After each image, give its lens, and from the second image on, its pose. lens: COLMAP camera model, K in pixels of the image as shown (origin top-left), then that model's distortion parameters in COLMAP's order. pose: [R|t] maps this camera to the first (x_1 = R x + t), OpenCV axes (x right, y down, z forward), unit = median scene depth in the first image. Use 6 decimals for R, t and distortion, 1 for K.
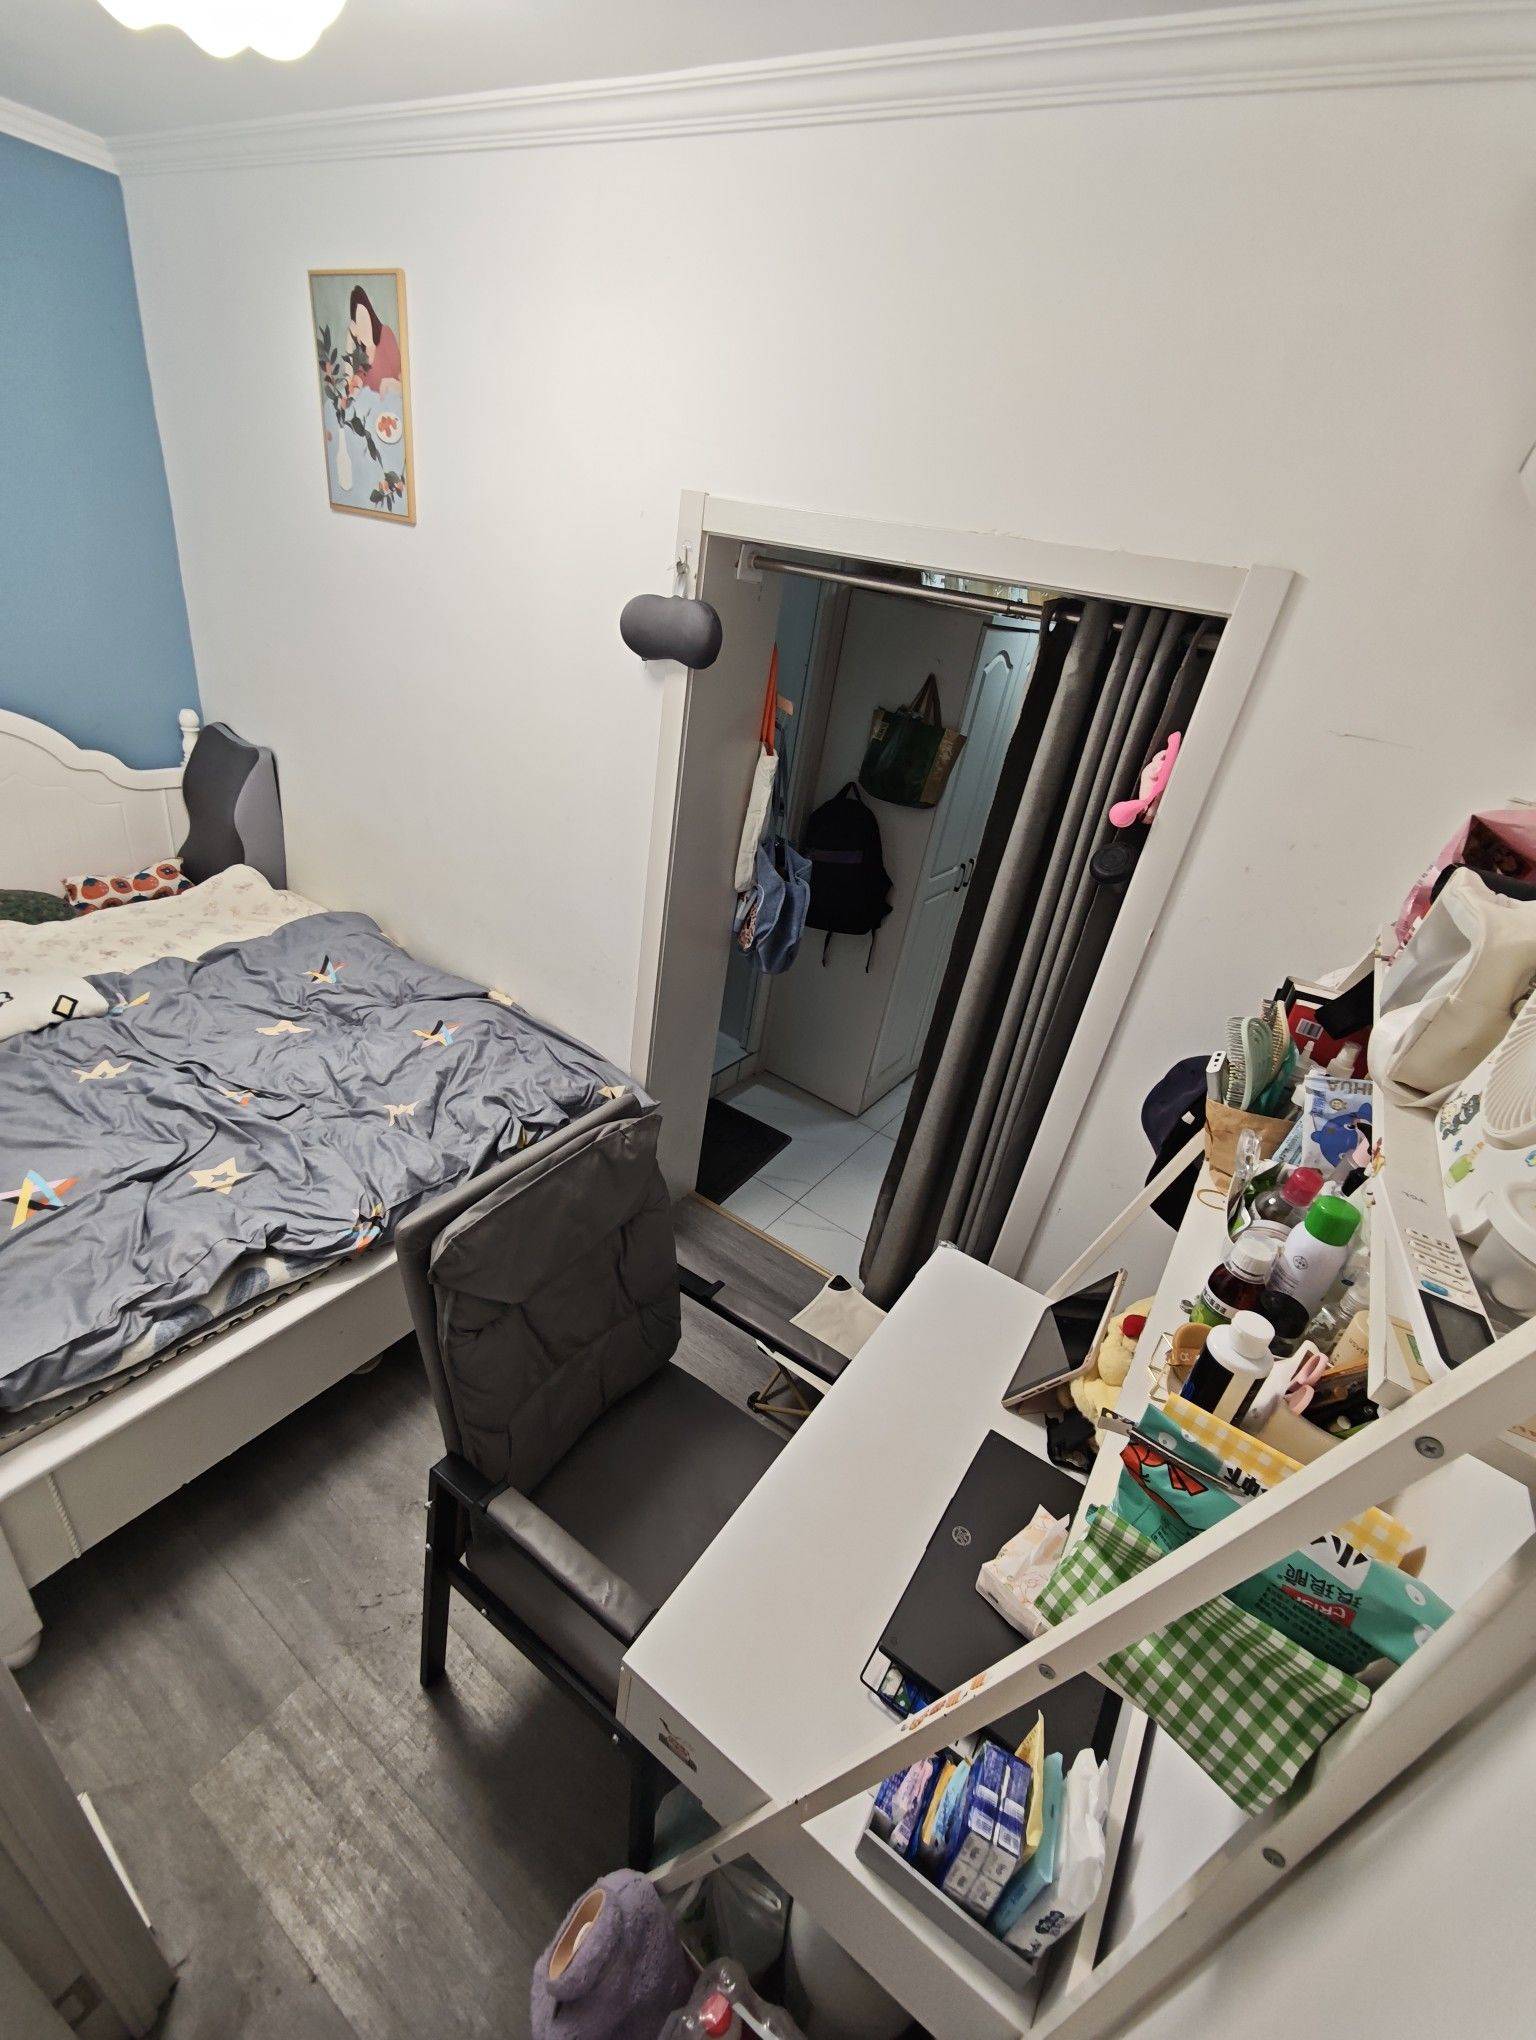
lens RADIAL K [[846.2, 0, 774.6], [0, 846.2, 1024.4], [0, 0, 1]] dist [-0.006835, 0.001388]
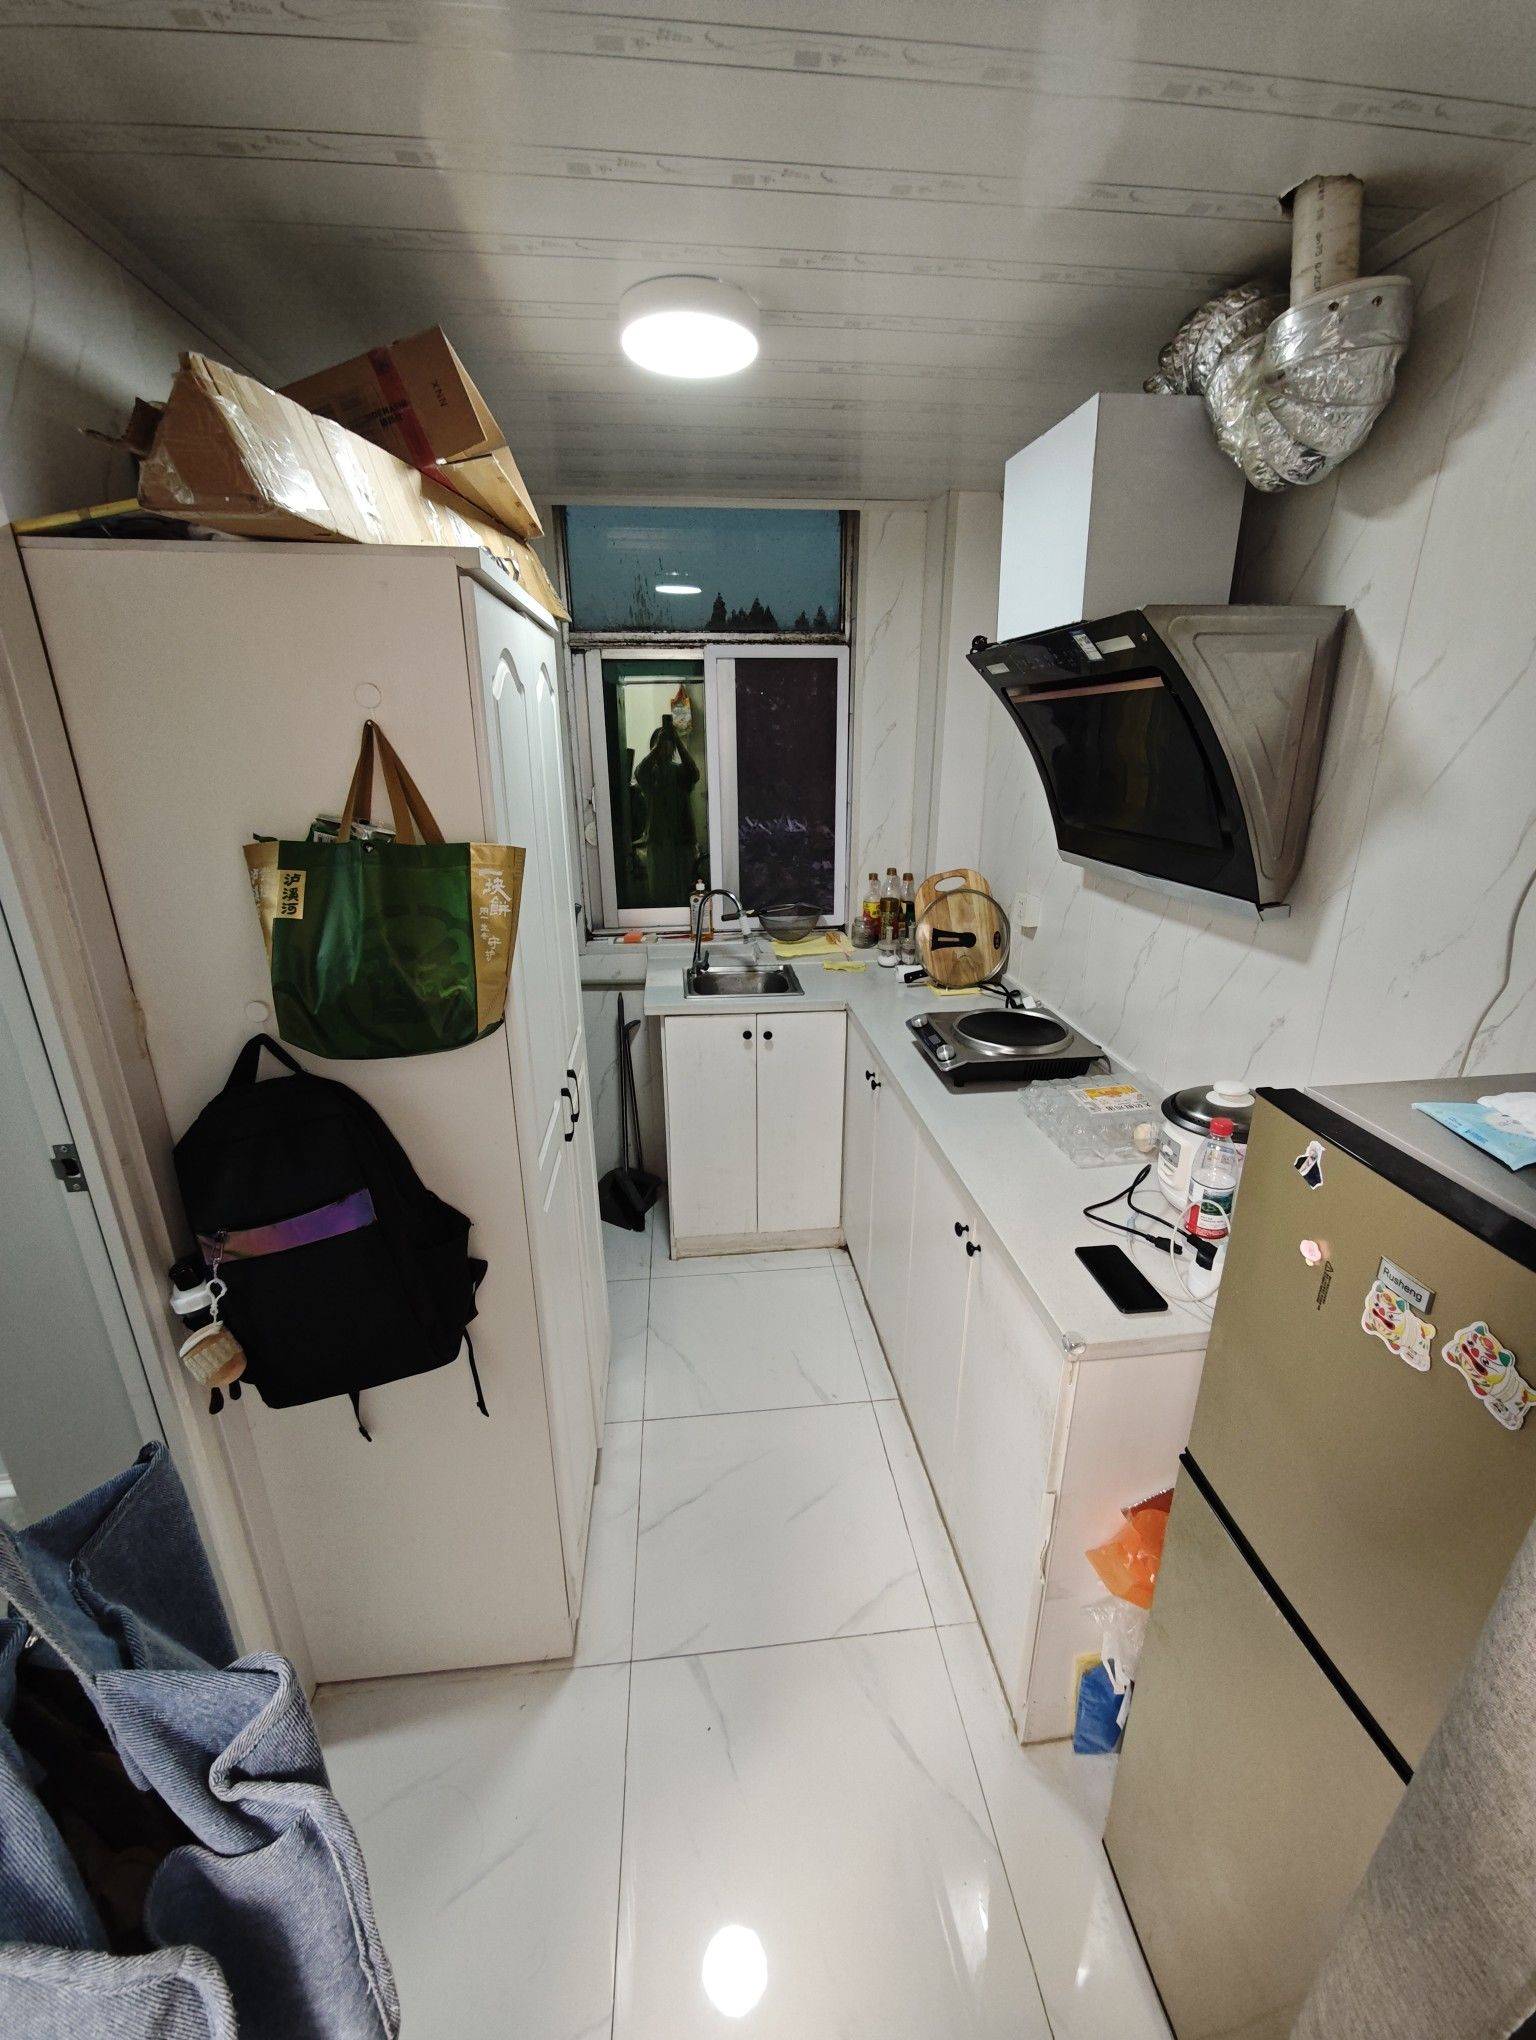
lens RADIAL K [[846.2, 0, 772.9], [0, 846.2, 1020.6], [0, 0, 1]] dist [-0.006835, 0.001388]
pose [[0.725651, -0.368879, 0.580826, 0.077537], [0.429268, 0.902426, 0.036823, -0.379648], [-0.537736, 0.222609, 0.813194, 1.032766]]
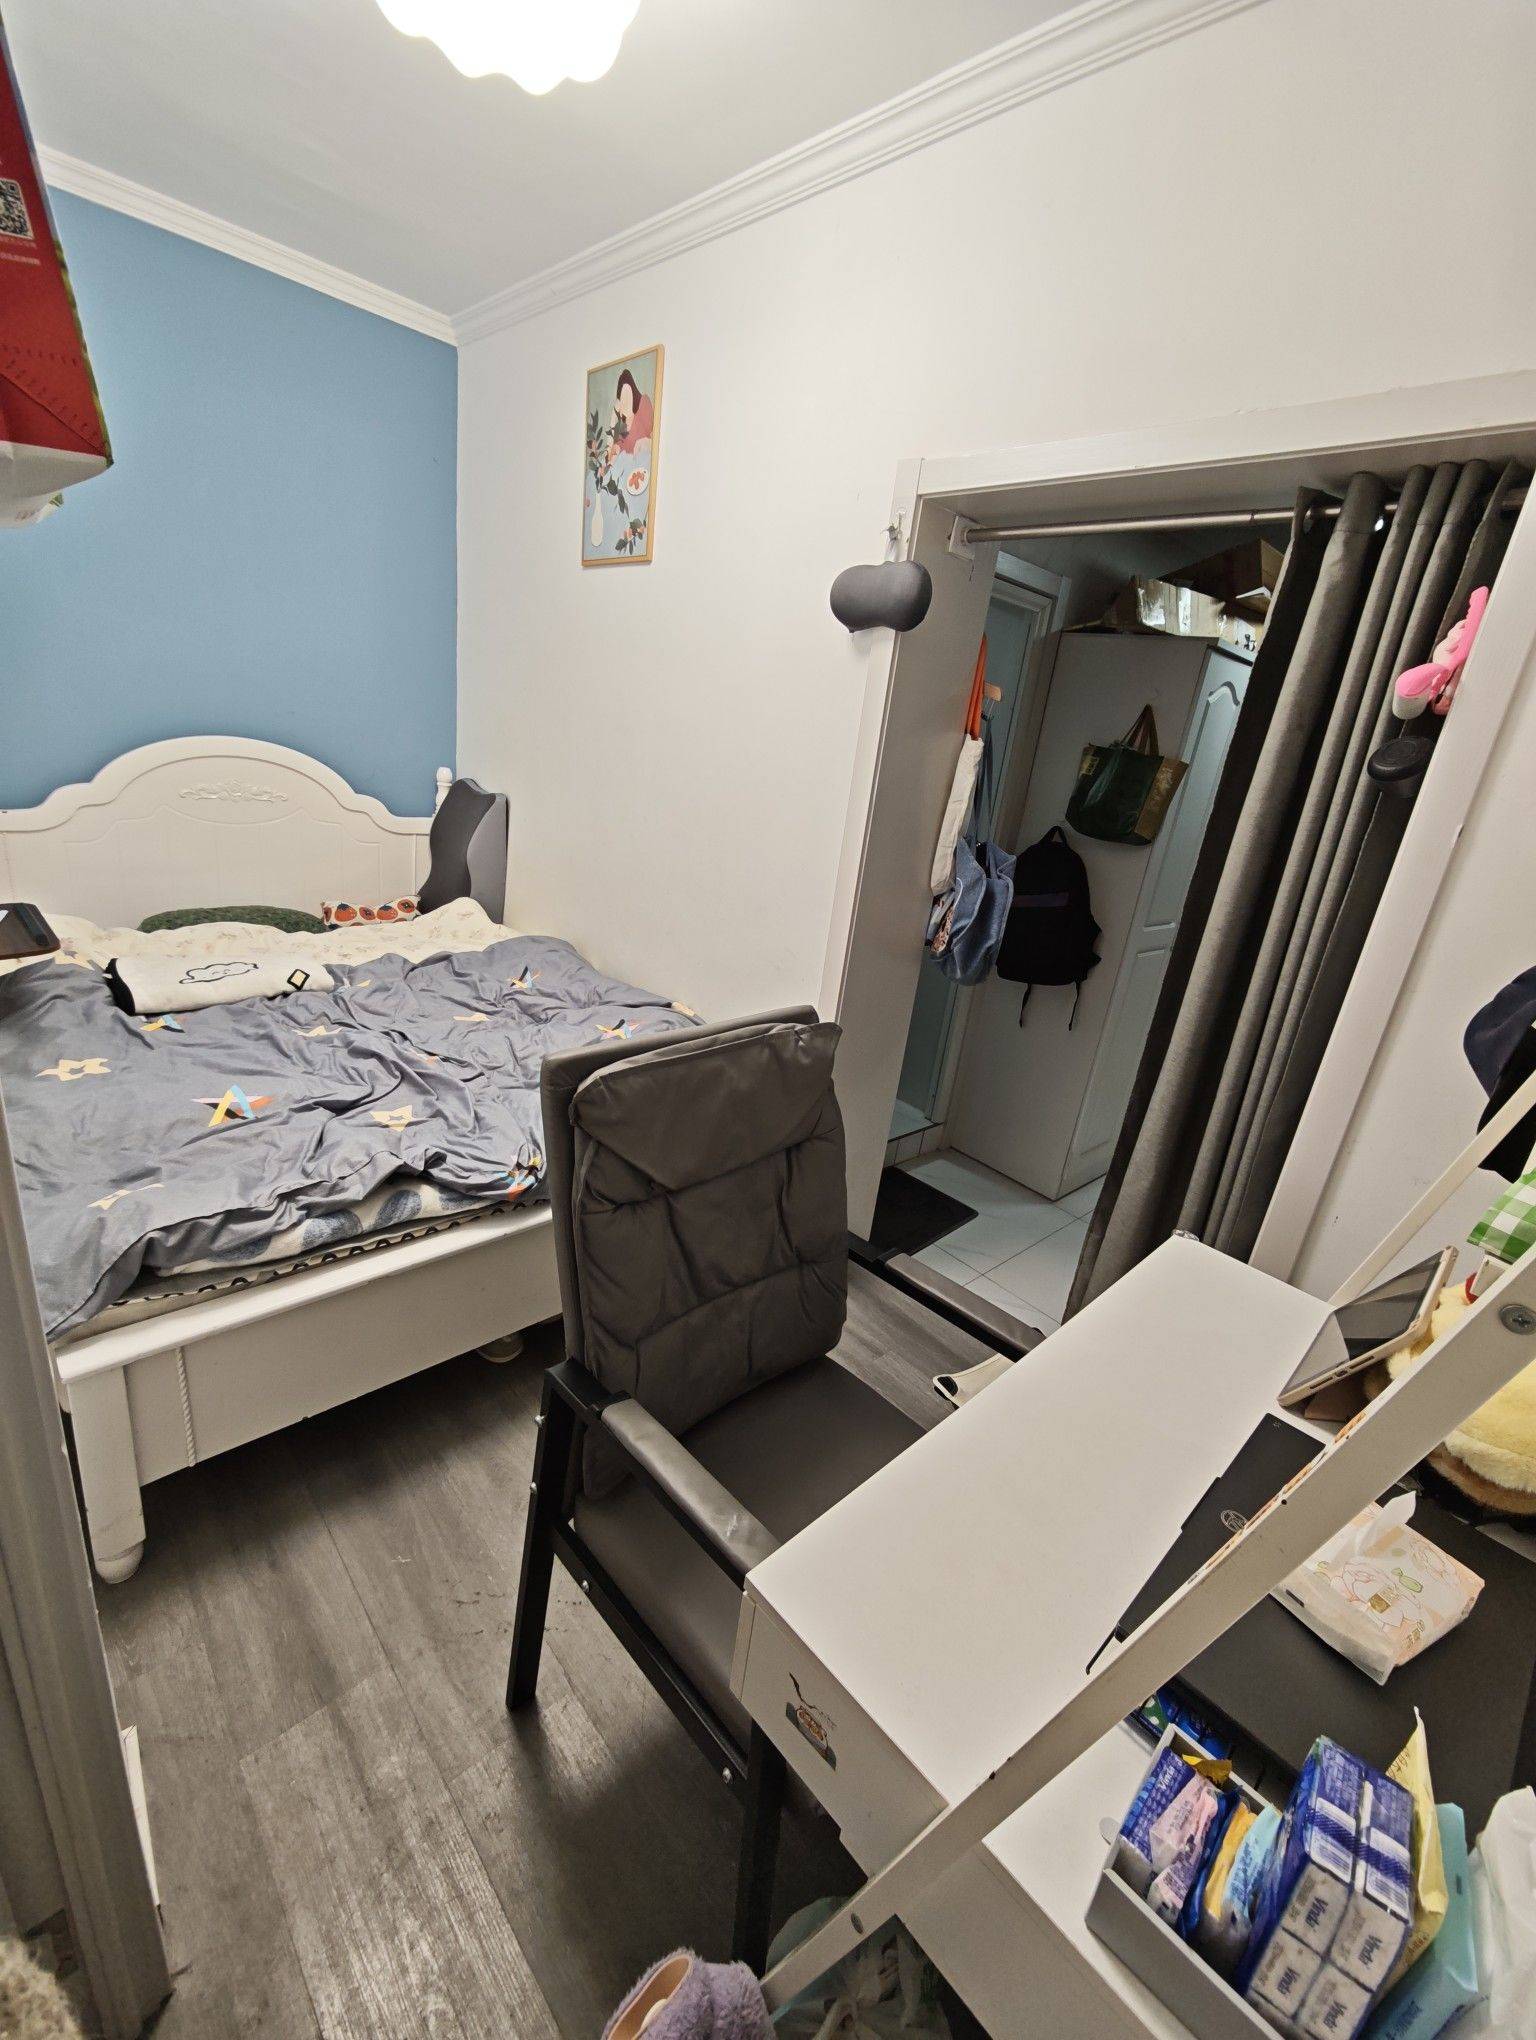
lens RADIAL K [[846.2, 0, 777.9], [0, 846.2, 1023.6], [0, 0, 1]] dist [-0.006835, 0.001388]
pose [[0.976498, 0.038769, -0.212012, -0.009523], [-0.078485, 0.980112, -0.182264, 0.239395], [0.200729, 0.194620, 0.960120, 0.119926]]
